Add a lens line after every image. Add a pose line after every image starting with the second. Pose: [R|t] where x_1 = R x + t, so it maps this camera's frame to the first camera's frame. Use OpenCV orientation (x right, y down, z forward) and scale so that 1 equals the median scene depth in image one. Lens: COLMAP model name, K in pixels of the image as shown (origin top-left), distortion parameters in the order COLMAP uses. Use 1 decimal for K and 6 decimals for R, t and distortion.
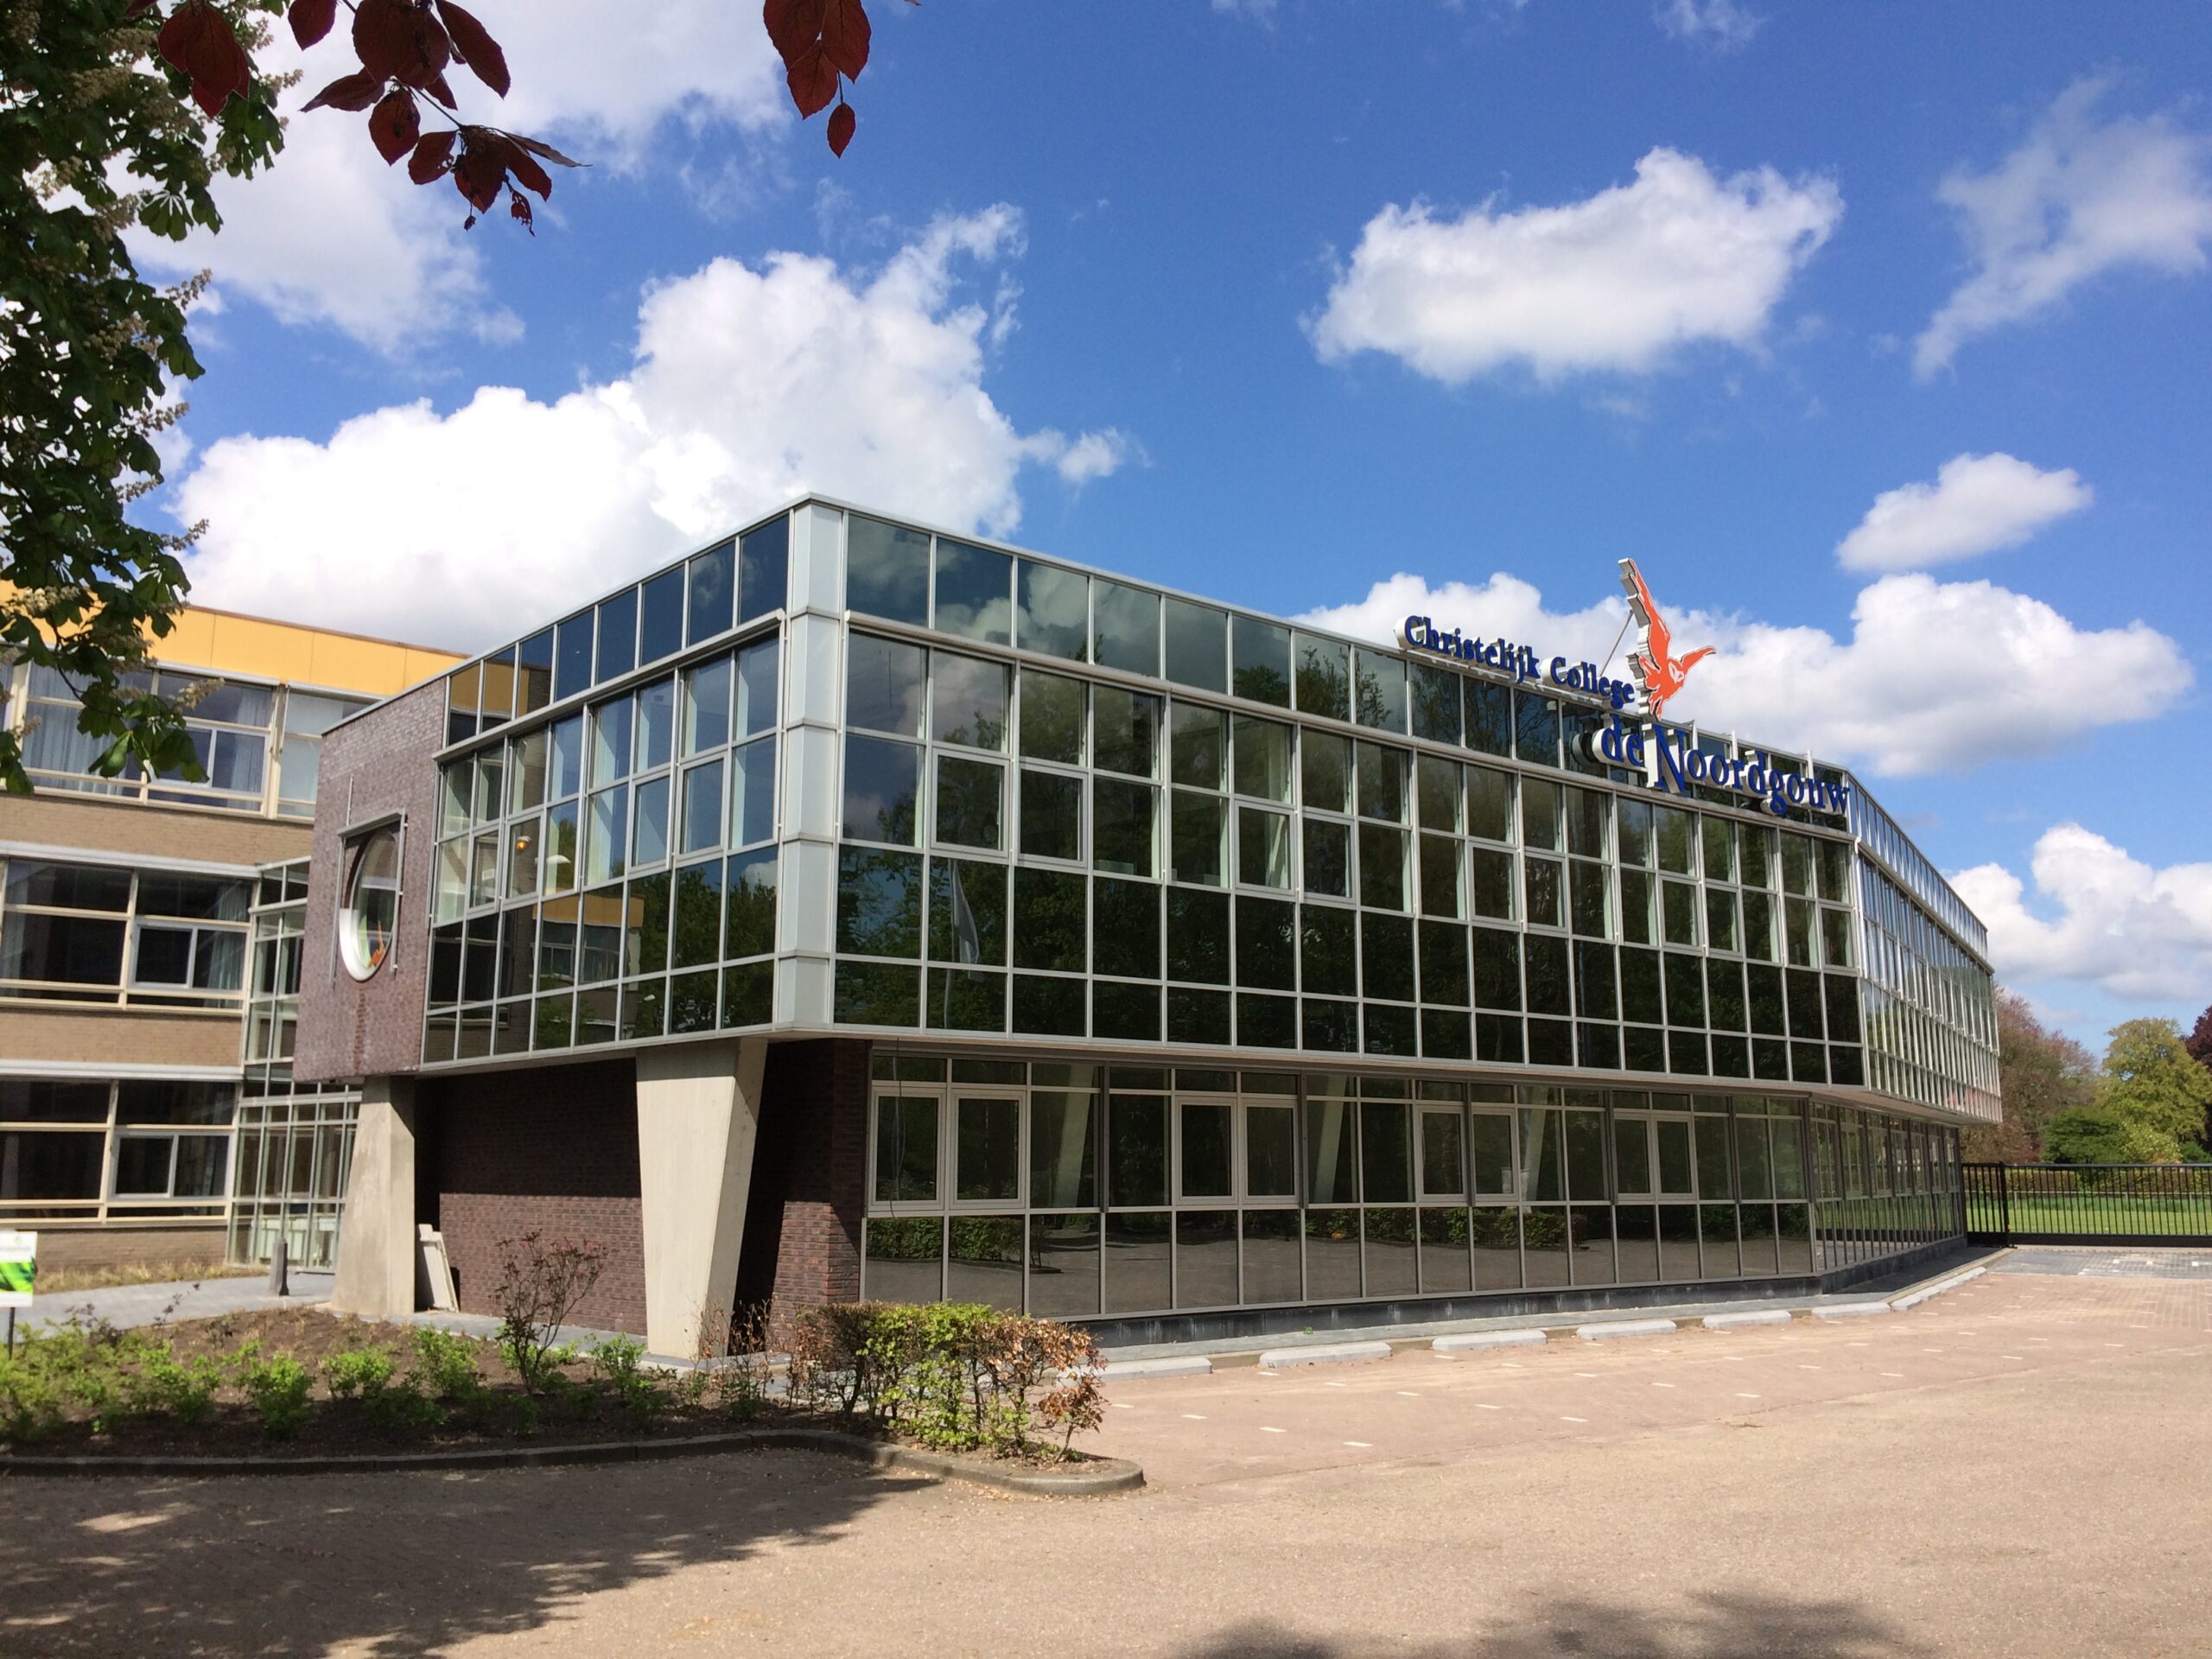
lens RADIAL K [[1868.1, 0, 1106.0], [0, 1868.1, 829.5], [0, 0, 1]] dist [0.007919, 0.008827]
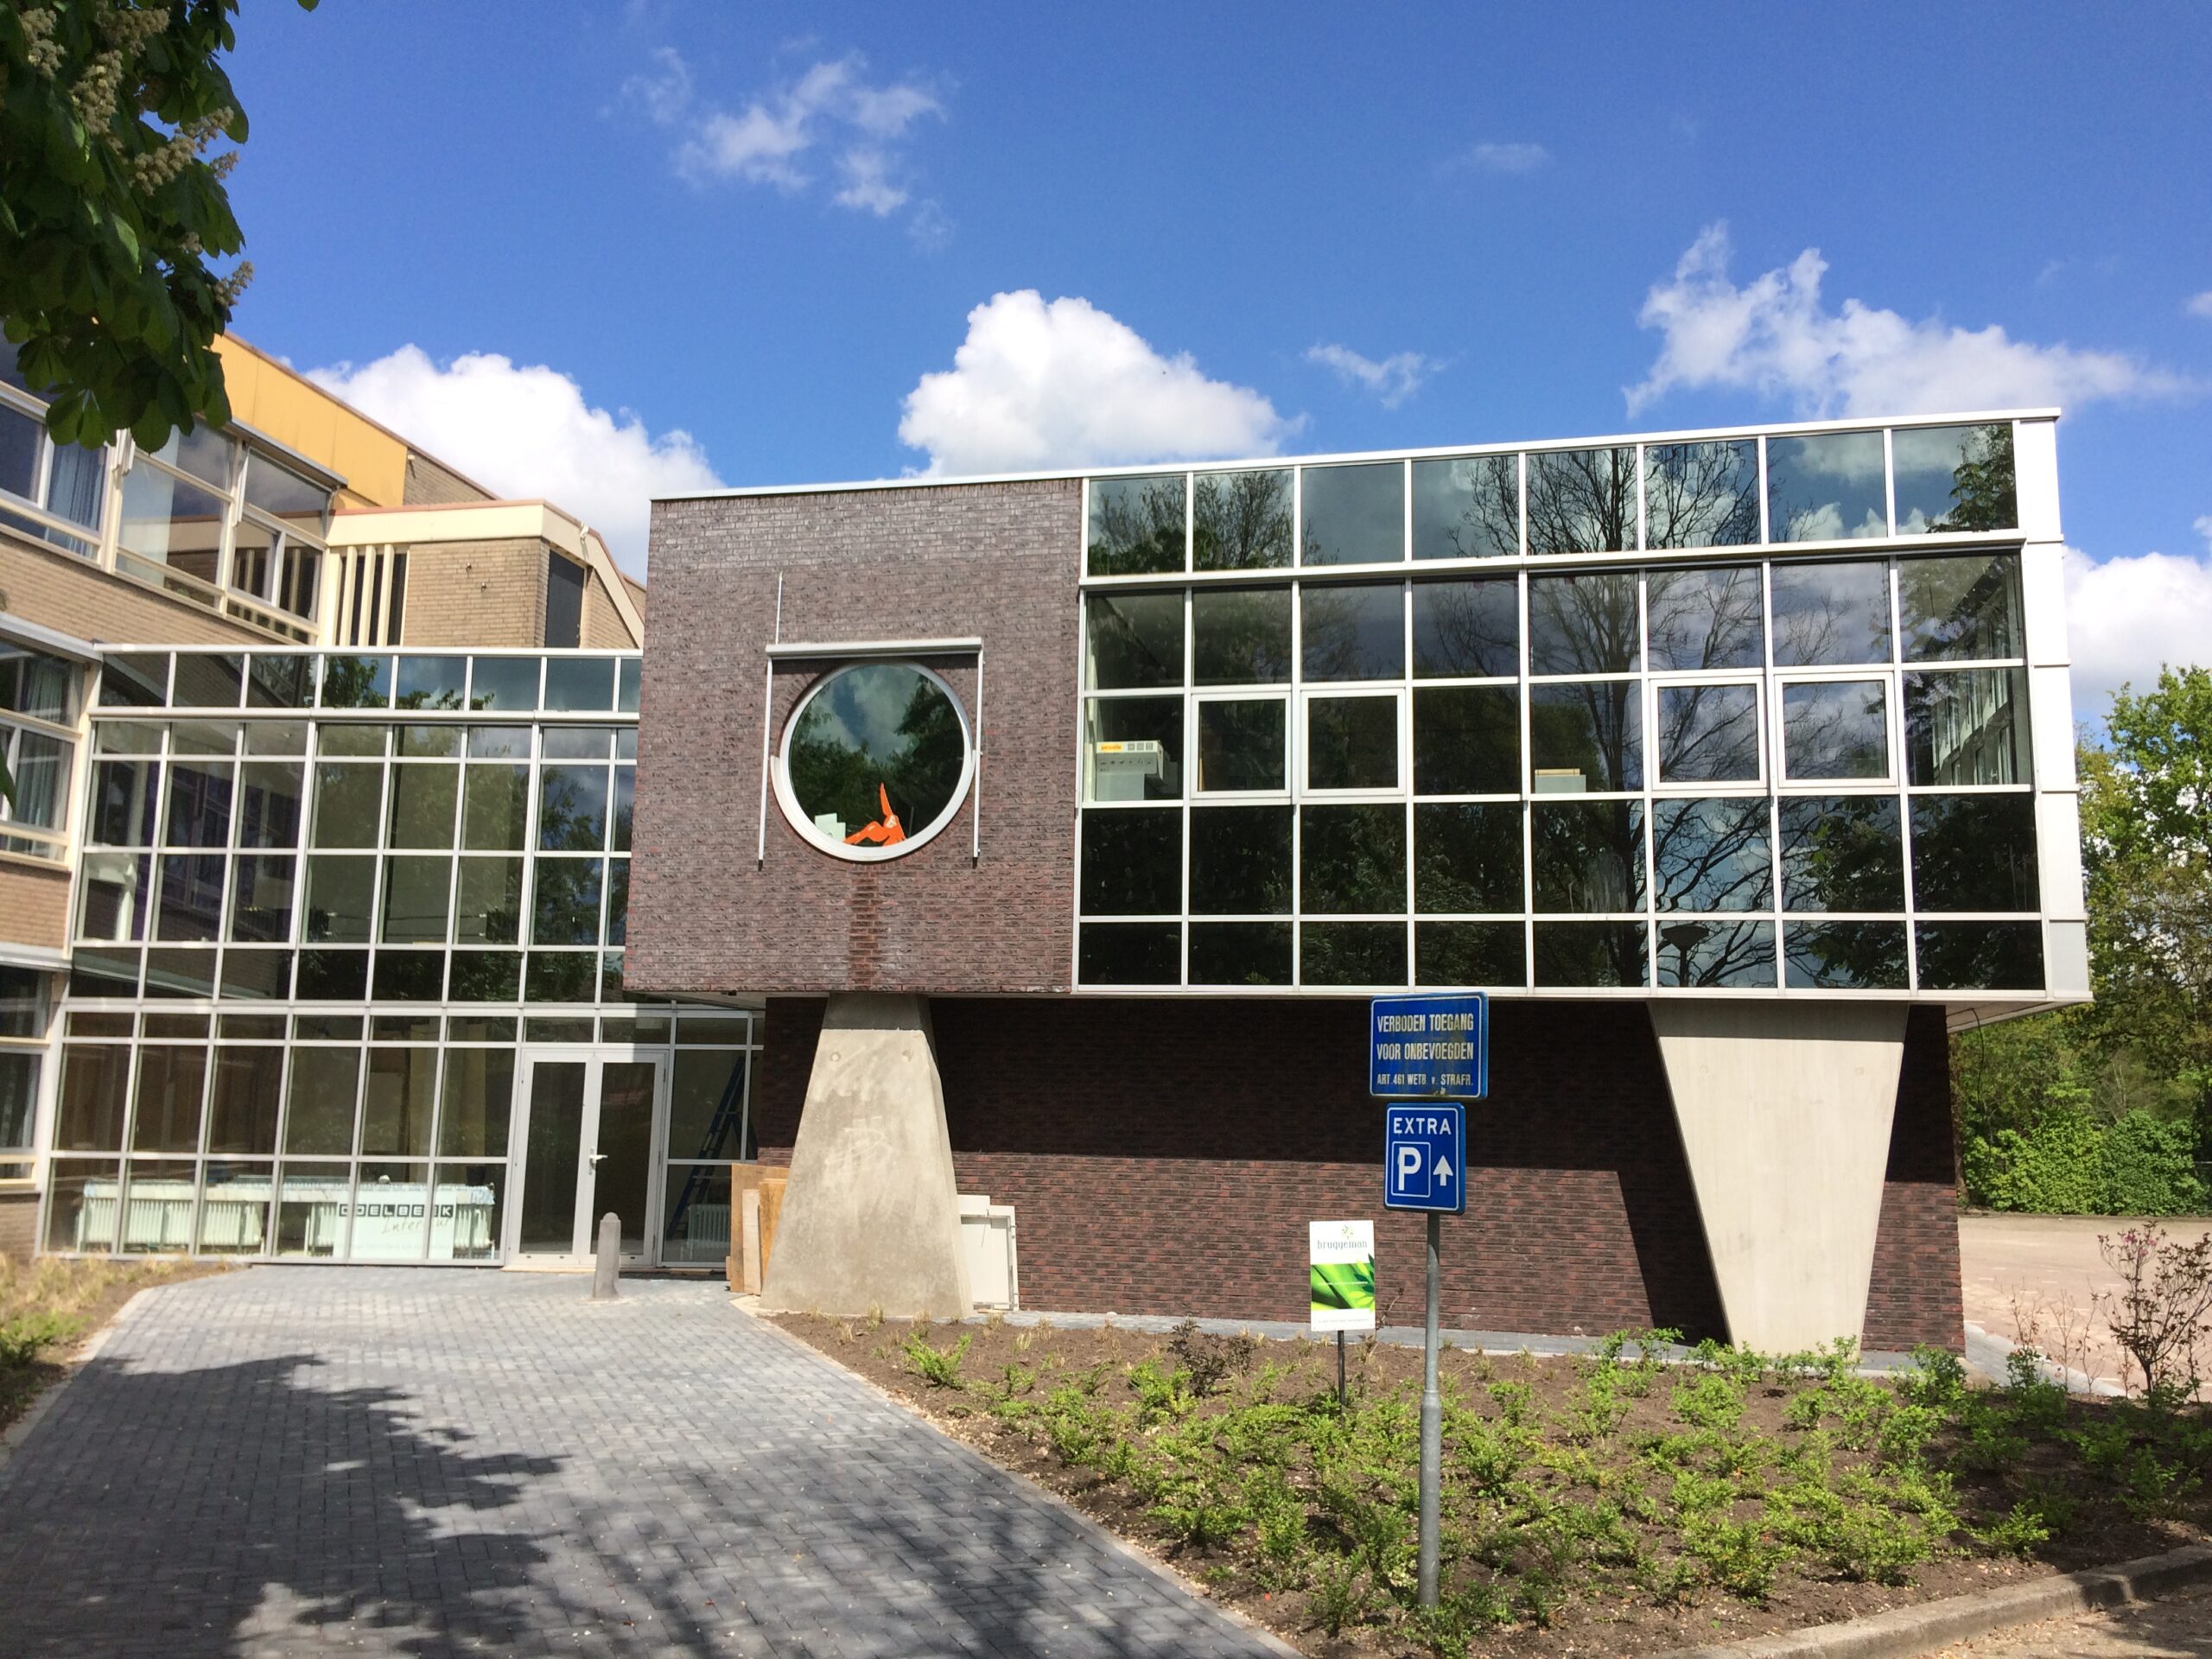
lens RADIAL K [[1918.7, 0, 1106.0], [0, 1918.7, 829.5], [0, 0, 1]] dist [0.010906, 0.001872]
pose [[0.817504, 0.119955, 0.563293, -0.239454], [-0.130641, 0.991197, -0.021480, 0.023314], [-0.560910, -0.056029, 0.825978, 0.111191]]
